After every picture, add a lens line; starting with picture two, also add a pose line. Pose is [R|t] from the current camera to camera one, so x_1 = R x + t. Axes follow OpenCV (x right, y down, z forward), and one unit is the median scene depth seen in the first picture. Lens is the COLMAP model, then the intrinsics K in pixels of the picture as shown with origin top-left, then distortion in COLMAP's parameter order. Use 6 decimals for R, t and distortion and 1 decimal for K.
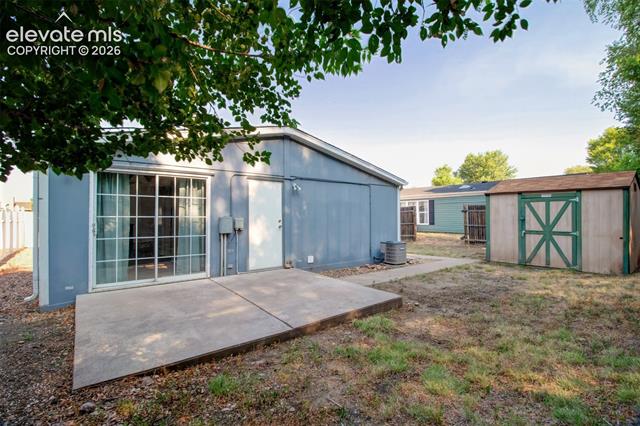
lens RADIAL K [[289.3, 0, 320.0], [0, 289.3, 213.0], [0, 0, 1]] dist [-0.011174, -0.000385]
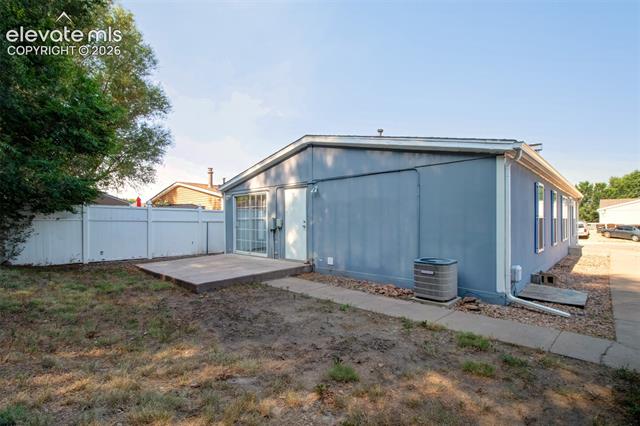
lens RADIAL K [[303.3, 0, 319.6], [0, 303.3, 227.9], [0, 0, 1]] dist [0.000664, 0.000035]
pose [[0.147324, 0.027619, -0.988703, 1.141031], [0.016409, 0.999404, 0.030363, 0.017740], [0.988952, -0.020697, 0.146783, 0.948648]]
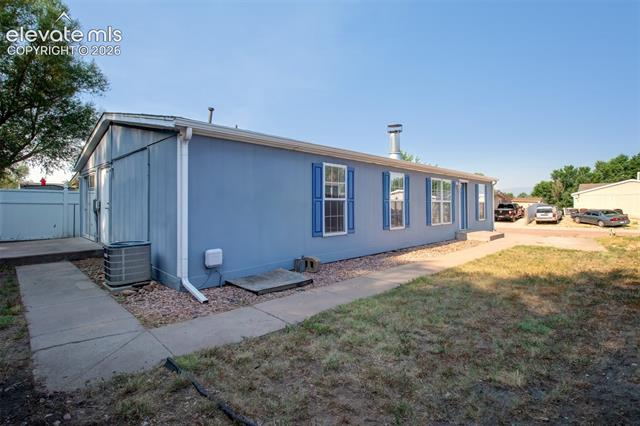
lens RADIAL K [[317.8, 0, 352.9], [0, 317.8, 202.4], [0, 0, 1]] dist [-0.003908, -0.001044]
pose [[0.166695, -0.003911, -0.986001, 1.277326], [0.012362, 0.999922, -0.001876, 0.040875], [0.985931, -0.011876, 0.166730, 1.838673]]
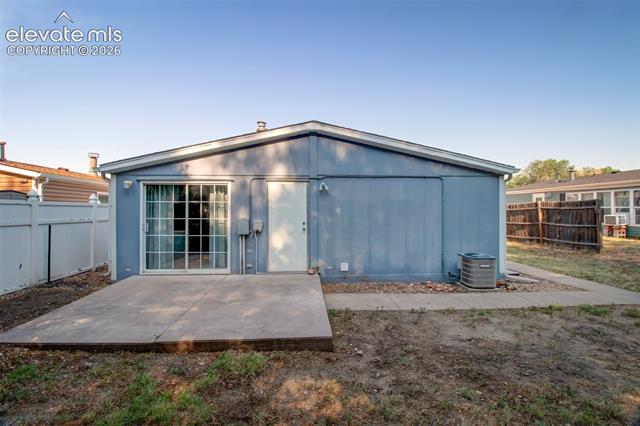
lens RADIAL K [[289.3, 0, 320.0], [0, 289.3, 213.0], [0, 0, 1]] dist [-0.011174, -0.000385]
pose [[0.818399, 0.011572, -0.574534, 0.481762], [0.003715, 0.999670, 0.025427, -0.033046], [0.574638, -0.022944, 0.818086, 0.274127]]
